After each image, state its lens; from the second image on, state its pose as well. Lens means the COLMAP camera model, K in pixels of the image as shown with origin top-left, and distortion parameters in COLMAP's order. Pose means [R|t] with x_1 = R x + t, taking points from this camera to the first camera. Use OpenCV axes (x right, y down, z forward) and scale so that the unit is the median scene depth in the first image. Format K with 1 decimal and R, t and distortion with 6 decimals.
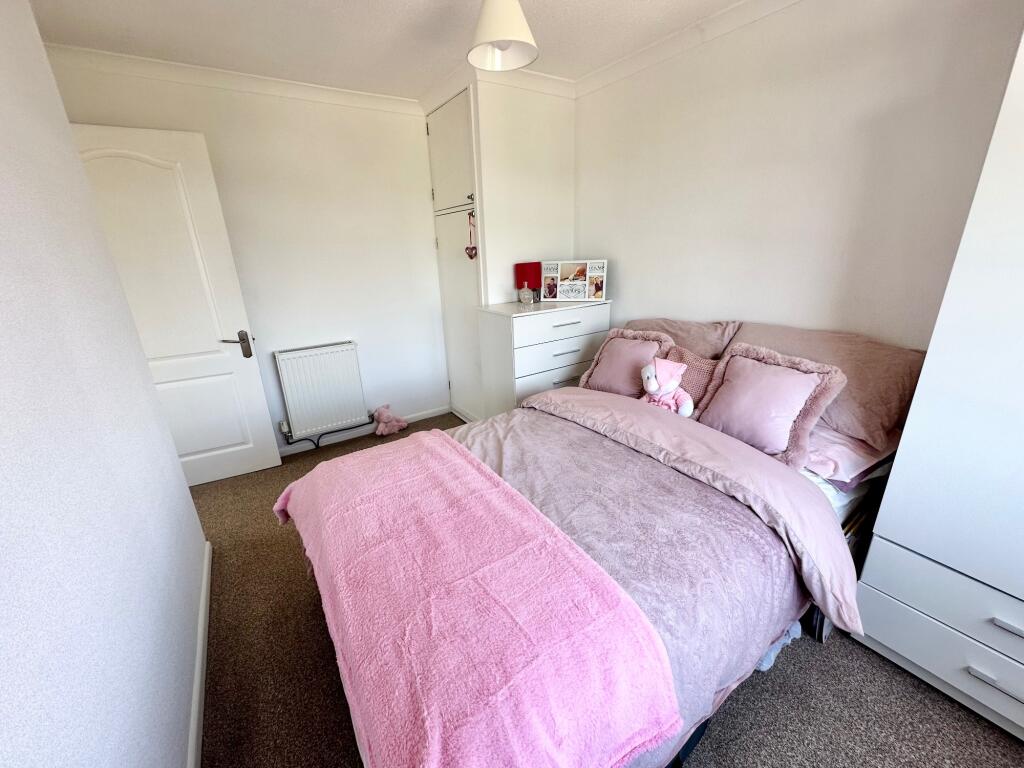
lens RADIAL K [[408.8, 0, 509.8], [0, 408.8, 383.3], [0, 0, 1]] dist [-0.002997, 0.000577]
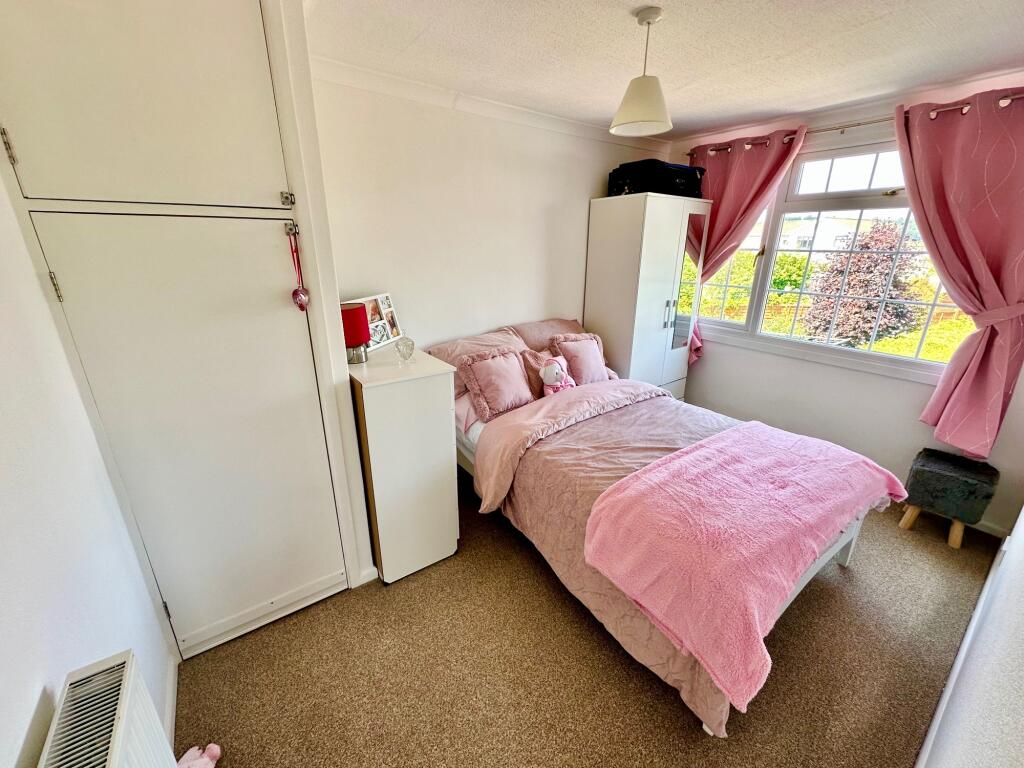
lens RADIAL K [[408.8, 0, 509.8], [0, 408.8, 383.3], [0, 0, 1]] dist [-0.002997, 0.000577]
pose [[-0.036224, -0.284471, 0.958000, -1.053084], [0.319458, 0.905033, 0.280822, -0.453866], [-0.946908, 0.316213, 0.058093, 1.190703]]
